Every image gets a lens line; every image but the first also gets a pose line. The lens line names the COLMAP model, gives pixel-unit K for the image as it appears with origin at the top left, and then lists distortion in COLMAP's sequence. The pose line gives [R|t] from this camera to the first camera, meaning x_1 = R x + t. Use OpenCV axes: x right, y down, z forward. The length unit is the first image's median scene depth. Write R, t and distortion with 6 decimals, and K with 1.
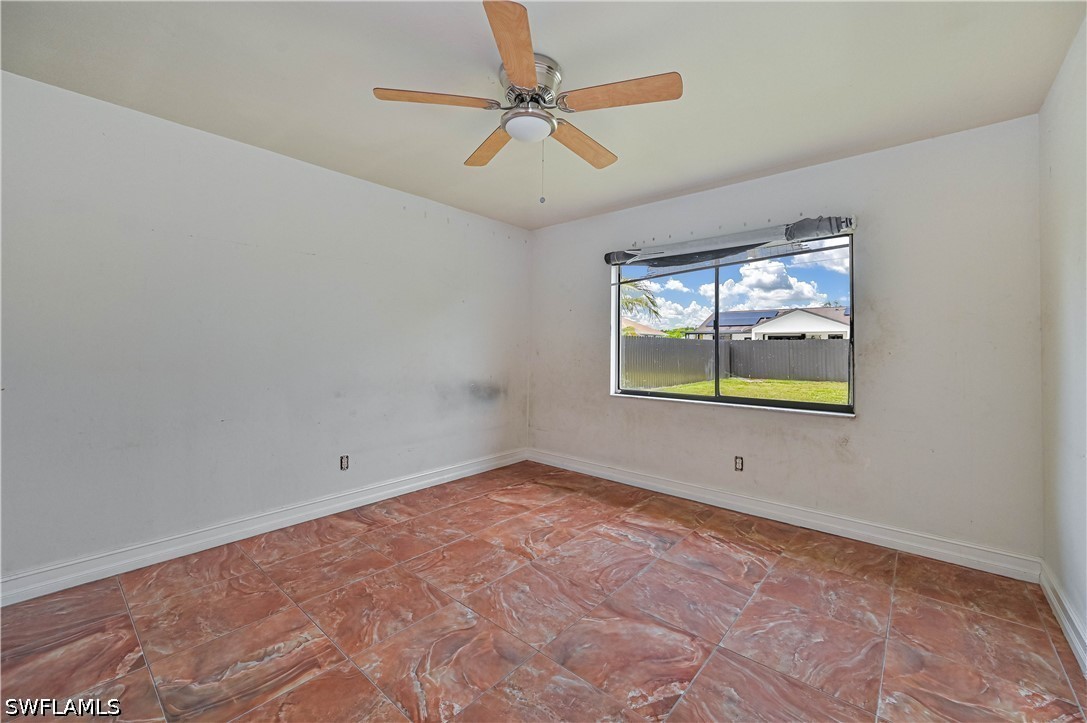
lens RADIAL K [[438.4, 0, 546.3], [0, 438.4, 354.5], [0, 0, 1]] dist [0.002094, -0.000031]
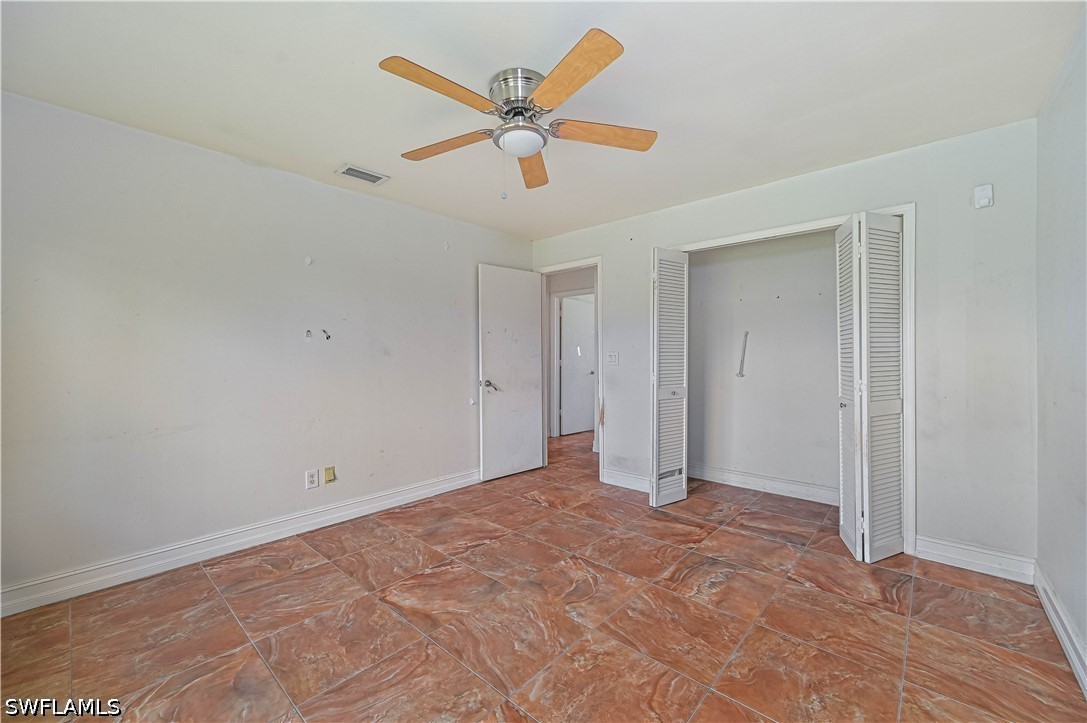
lens RADIAL K [[438.4, 0, 546.3], [0, 438.4, 354.5], [0, 0, 1]] dist [0.002094, -0.000031]
pose [[-0.999744, -0.002708, 0.022454, -0.134972], [-0.002443, 0.999927, 0.011852, -0.037698], [-0.022484, 0.011794, -0.999678, 2.115907]]
